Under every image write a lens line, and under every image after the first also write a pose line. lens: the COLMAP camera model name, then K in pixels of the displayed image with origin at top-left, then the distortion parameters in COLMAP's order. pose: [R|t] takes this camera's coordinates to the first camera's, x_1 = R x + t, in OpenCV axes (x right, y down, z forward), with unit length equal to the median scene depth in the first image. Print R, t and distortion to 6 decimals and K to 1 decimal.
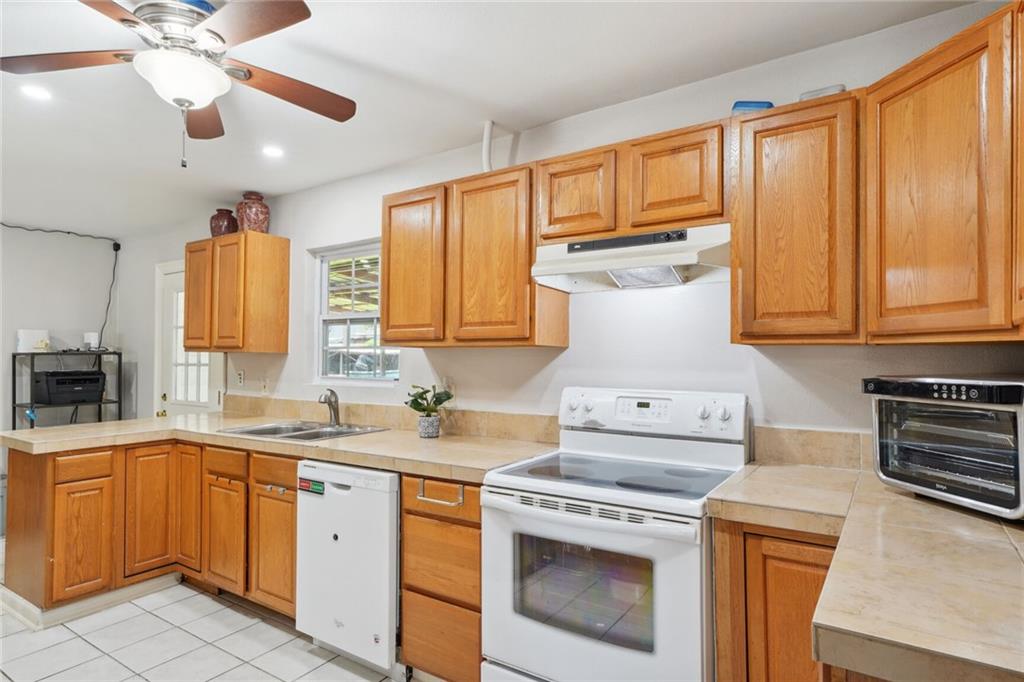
lens RADIAL K [[558.7, 0, 510.7], [0, 558.7, 344.5], [0, 0, 1]] dist [0.004200, 0.007436]
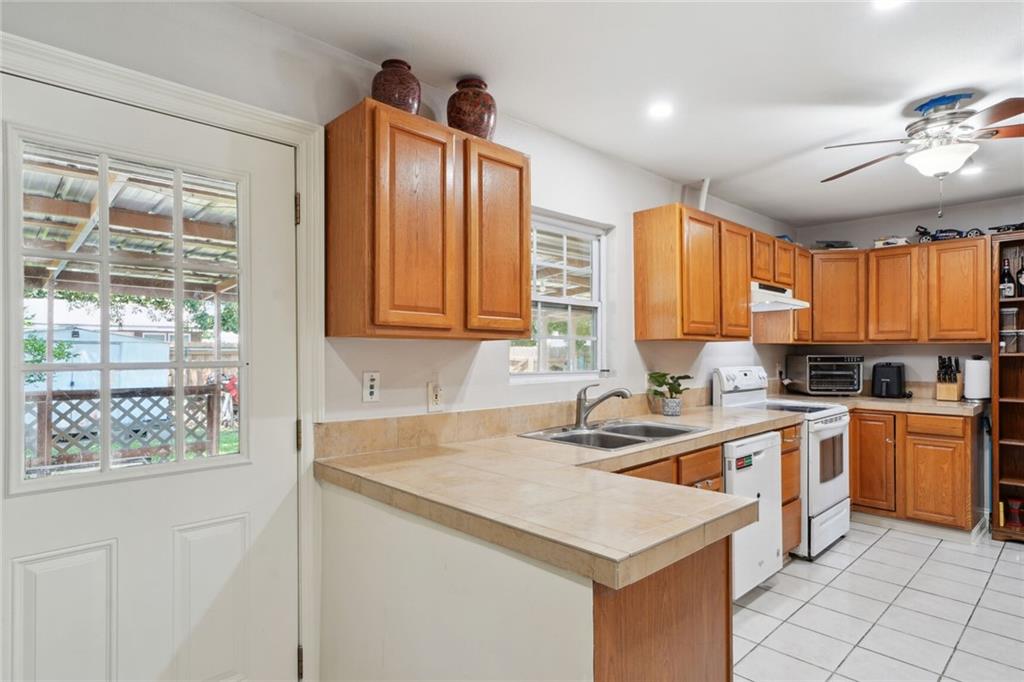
lens RADIAL K [[558.7, 0, 511.6], [0, 558.7, 348.1], [0, 0, 1]] dist [0.004200, 0.007436]
pose [[0.224214, 0.012557, 0.974459, -1.083128], [-0.015436, 0.999837, -0.009332, 0.029636], [-0.974418, -0.012949, 0.224371, 0.838772]]
